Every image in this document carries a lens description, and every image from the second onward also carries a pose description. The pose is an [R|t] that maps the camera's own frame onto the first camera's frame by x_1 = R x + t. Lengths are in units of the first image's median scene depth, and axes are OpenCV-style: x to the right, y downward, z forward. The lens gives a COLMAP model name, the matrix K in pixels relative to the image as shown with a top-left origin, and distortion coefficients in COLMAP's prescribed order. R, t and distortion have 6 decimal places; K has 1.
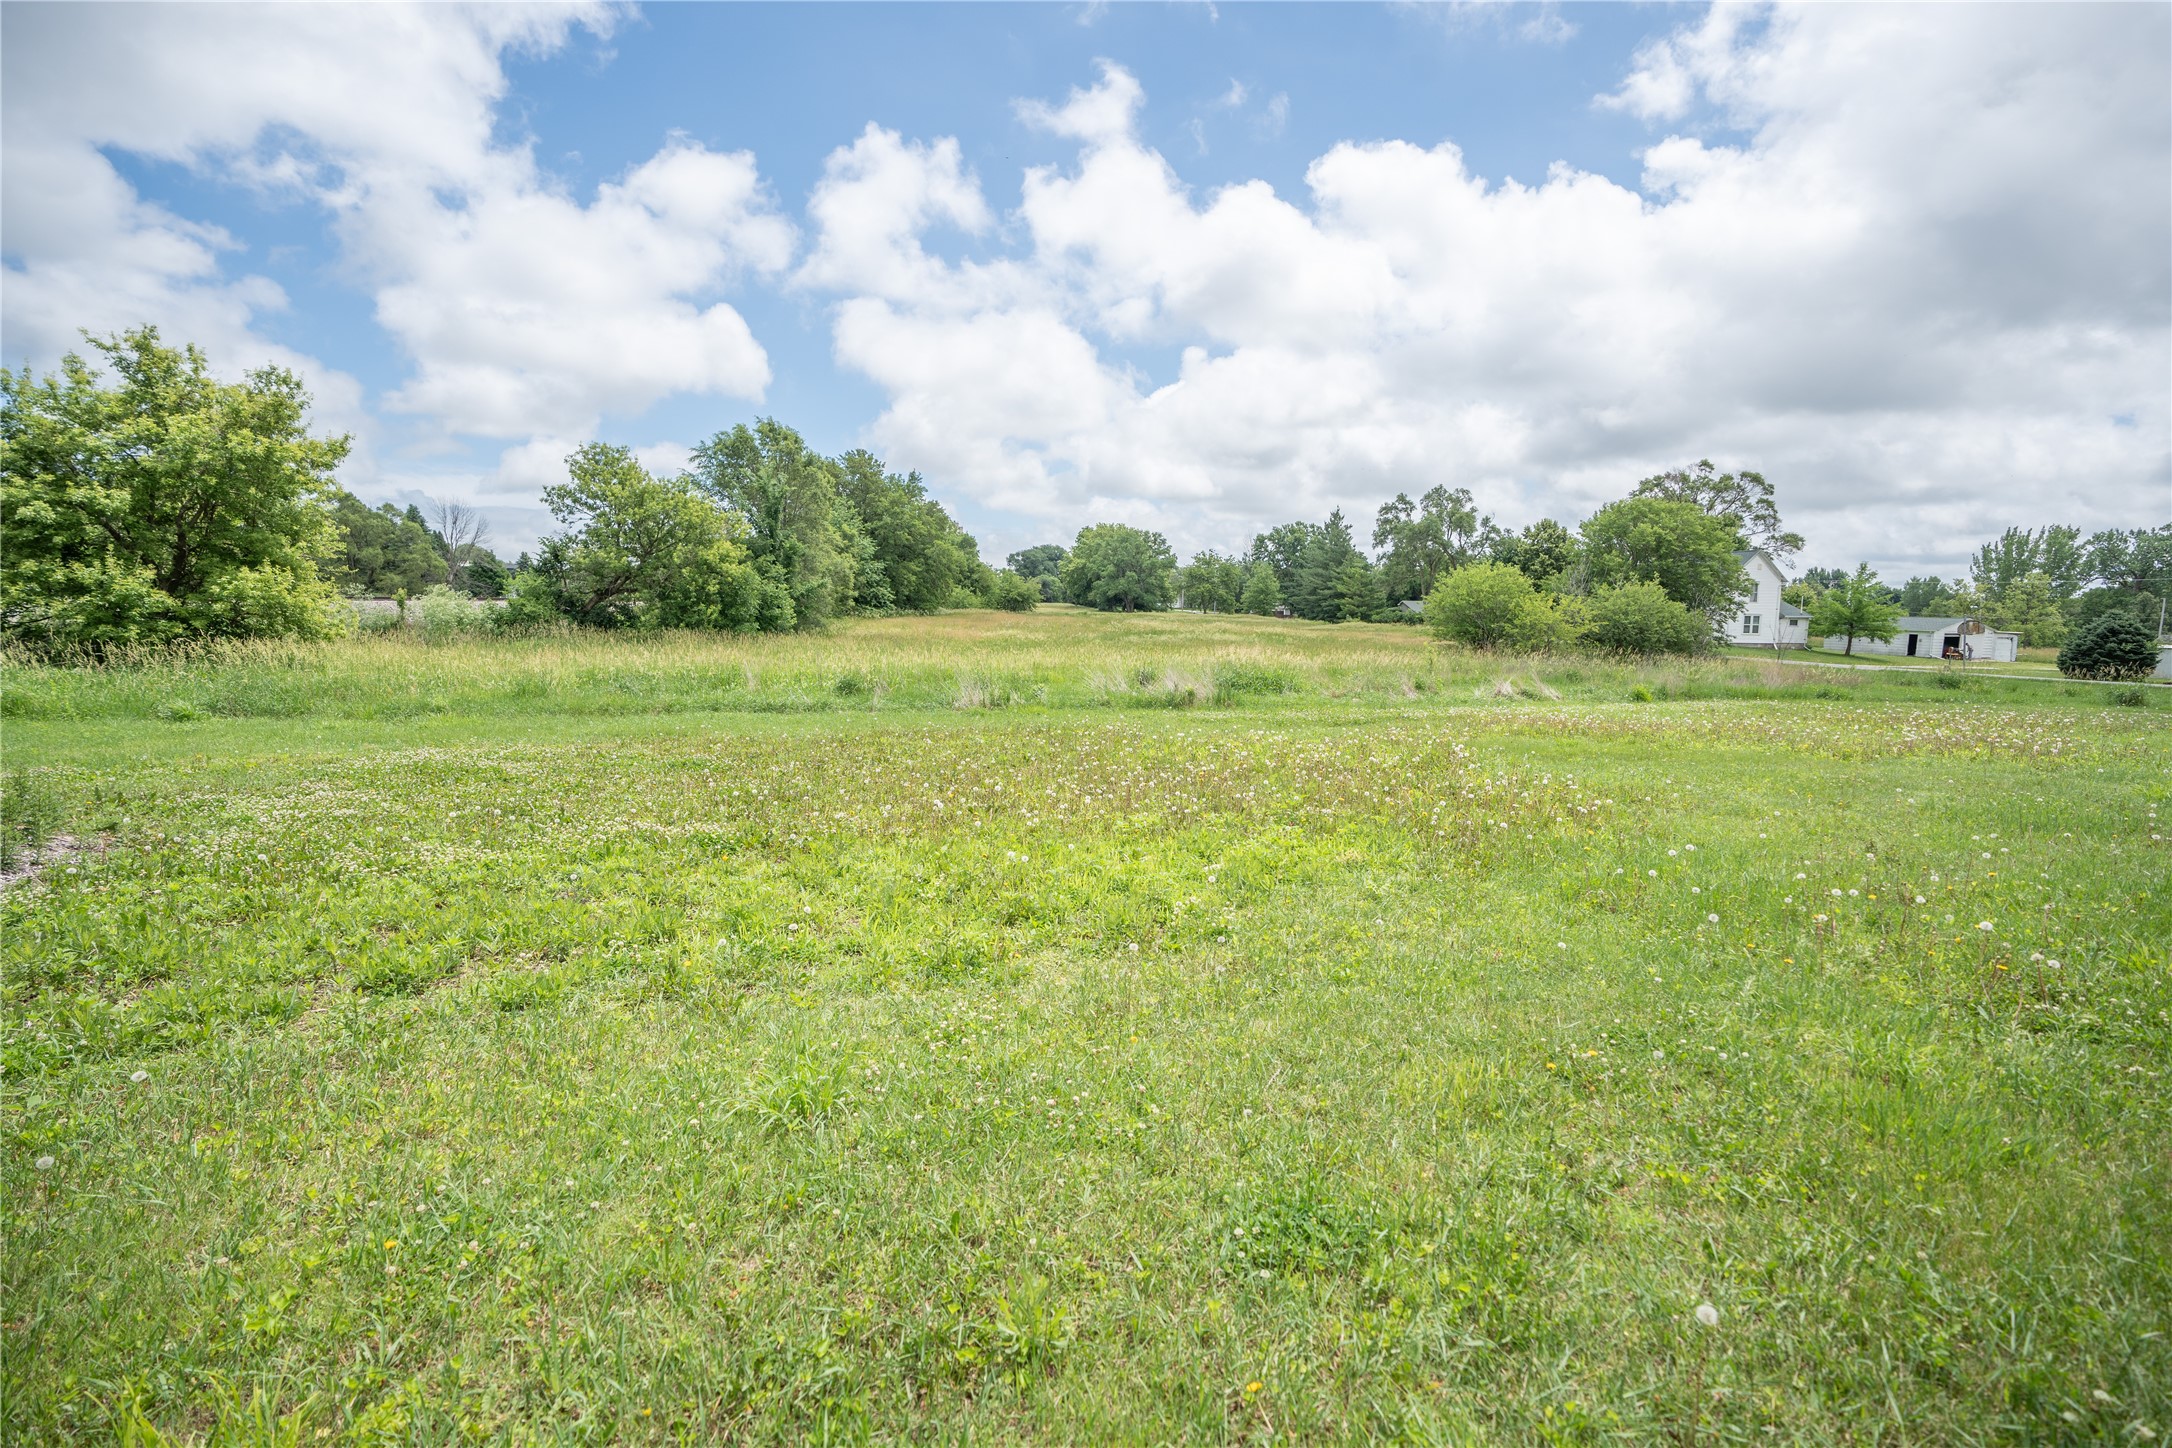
lens RADIAL K [[983.6, 0, 1085.4], [0, 983.6, 732.8], [0, 0, 1]] dist [-0.069929, 0.026023]
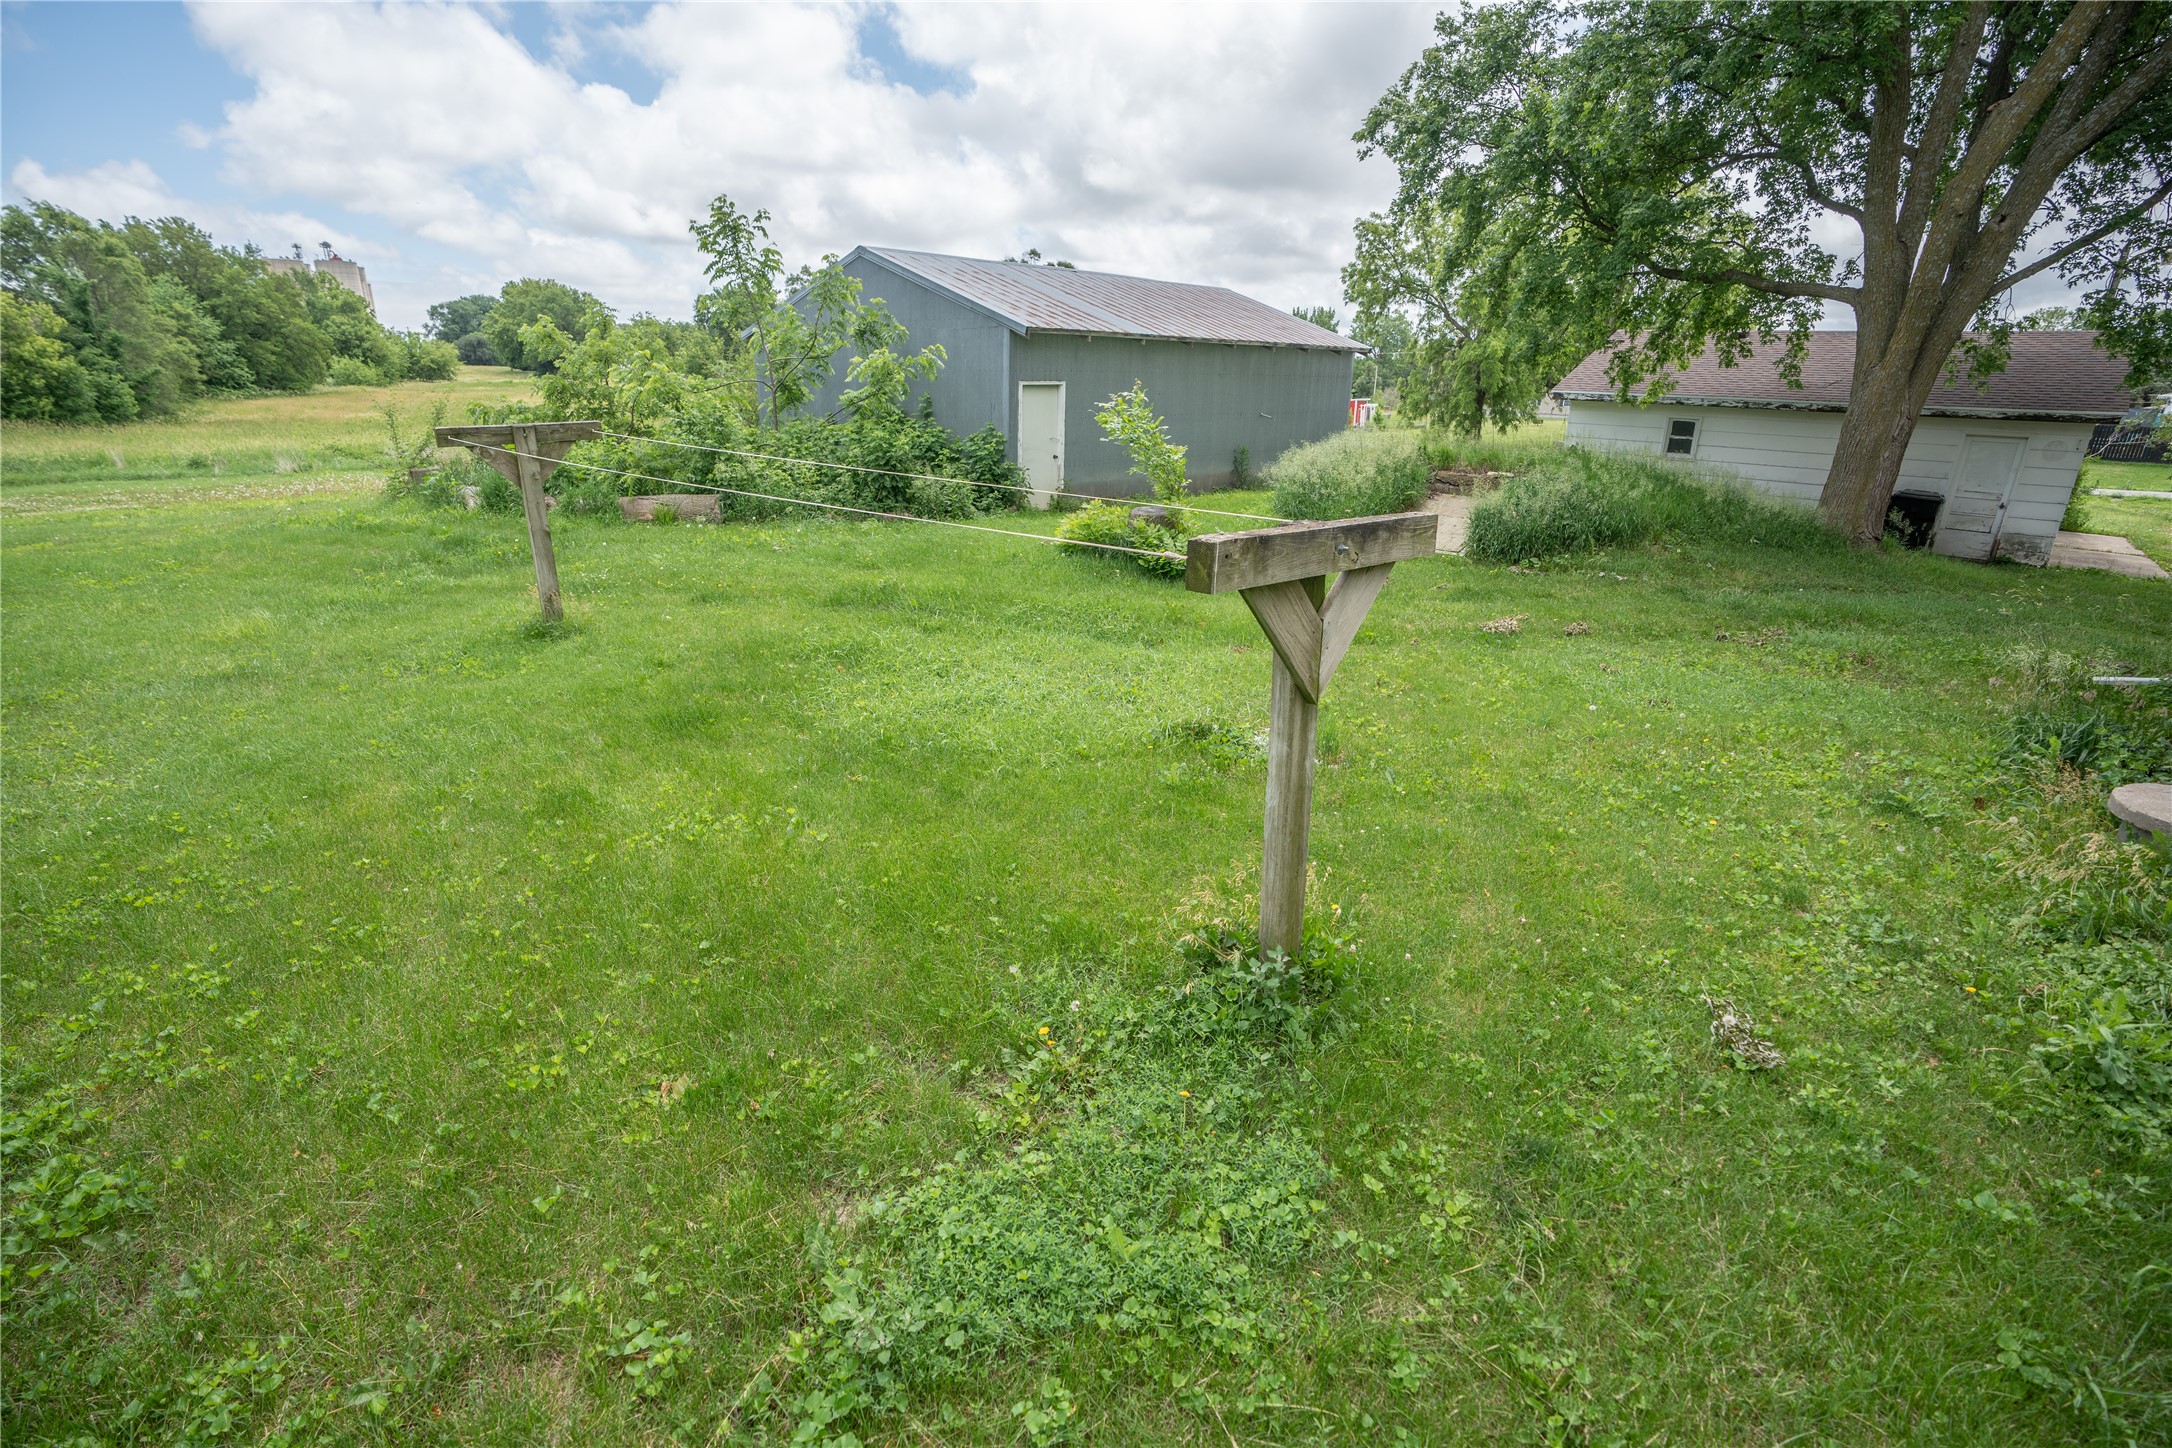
lens RADIAL K [[983.6, 0, 1085.4], [0, 983.6, 732.8], [0, 0, 1]] dist [-0.069929, 0.026023]
pose [[0.889746, -0.149116, 0.431413, 0.105720], [0.043884, 0.968701, 0.244322, 0.021891], [-0.454342, -0.198452, 0.868441, -0.357922]]
